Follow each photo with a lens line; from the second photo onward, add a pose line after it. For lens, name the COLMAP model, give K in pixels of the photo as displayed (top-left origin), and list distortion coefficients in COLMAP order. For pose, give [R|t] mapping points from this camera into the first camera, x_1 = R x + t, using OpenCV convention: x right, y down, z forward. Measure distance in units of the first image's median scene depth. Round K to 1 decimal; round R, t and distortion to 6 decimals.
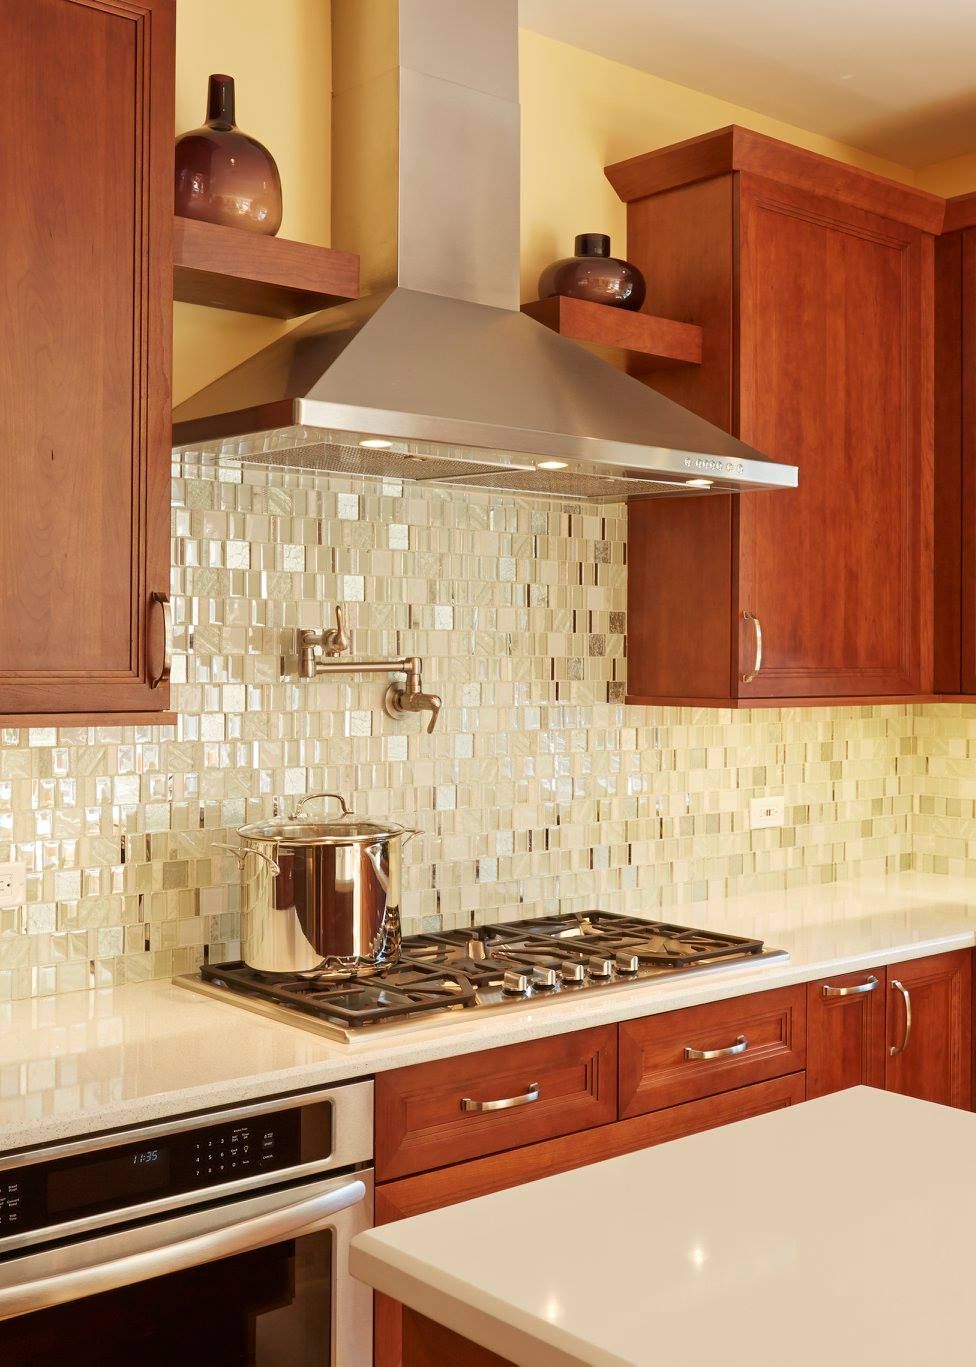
lens RADIAL K [[1634.2, 0, 490.6], [0, 1634.2, 639.0], [0, 0, 1]] dist [-0.042509, 0.000372]
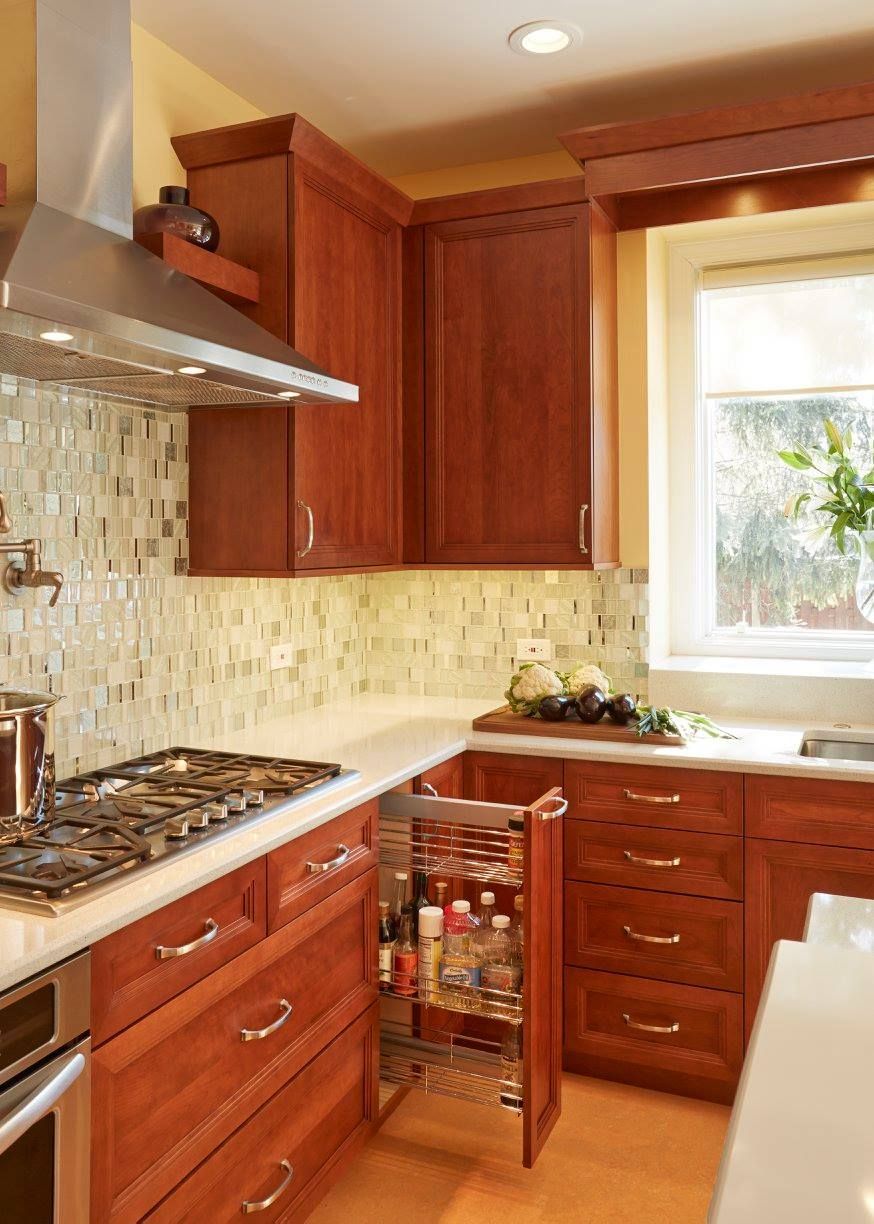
lens RADIAL K [[1085.4, 0, 434.2], [0, 1085.4, 527.7], [0, 0, 1]] dist [-0.052026, 0.107070]
pose [[0.898284, -0.002738, 0.439407, -0.113427], [0.001920, 0.999996, 0.002304, 0.002062], [-0.439411, -0.001226, 0.898285, 0.191689]]
